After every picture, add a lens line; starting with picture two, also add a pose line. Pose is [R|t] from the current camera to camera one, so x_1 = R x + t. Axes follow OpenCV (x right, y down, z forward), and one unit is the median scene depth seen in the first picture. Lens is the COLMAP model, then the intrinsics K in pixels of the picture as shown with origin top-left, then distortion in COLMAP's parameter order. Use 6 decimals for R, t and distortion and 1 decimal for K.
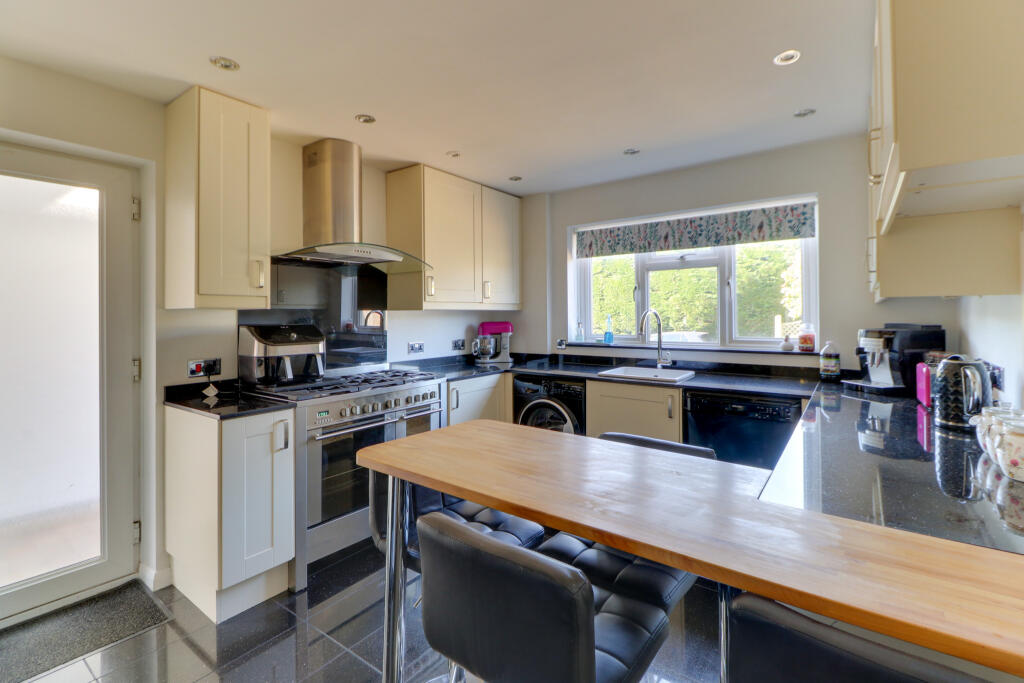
lens RADIAL K [[389.9, 0, 512.3], [0, 389.9, 315.6], [0, 0, 1]] dist [-0.000216, -0.000034]
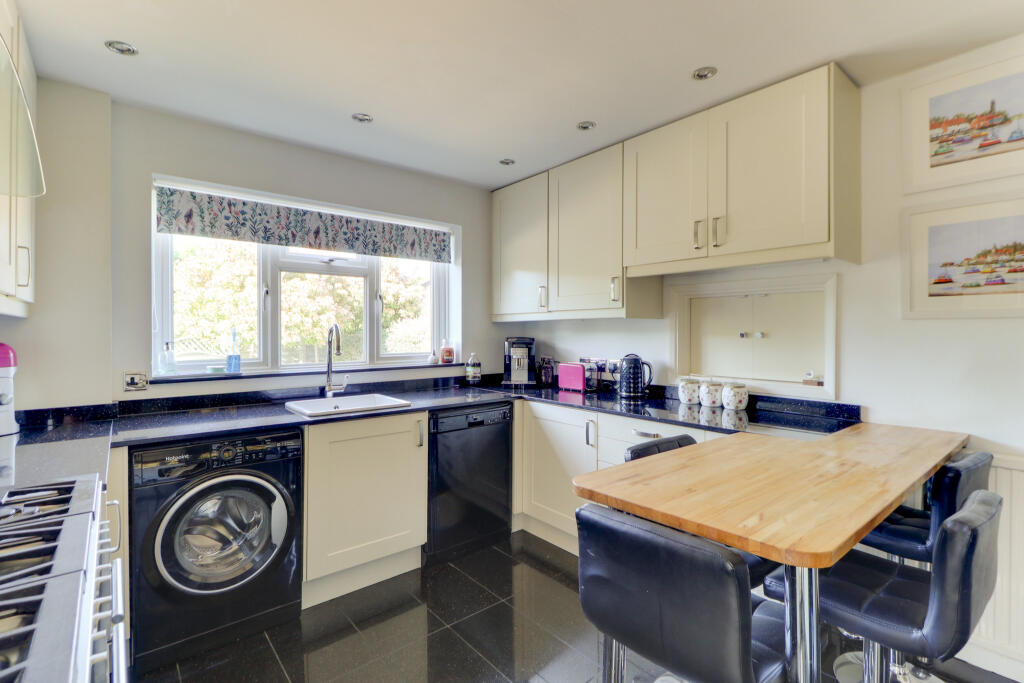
lens RADIAL K [[479.9, 0, 512.0], [0, 479.9, 341.5], [0, 0, 1]] dist [0.003666, 0.000224]
pose [[0.292858, -0.021625, 0.955911, -0.427089], [-0.007289, 0.999665, 0.024848, -0.005824], [-0.956128, -0.014244, 0.292602, 0.328404]]
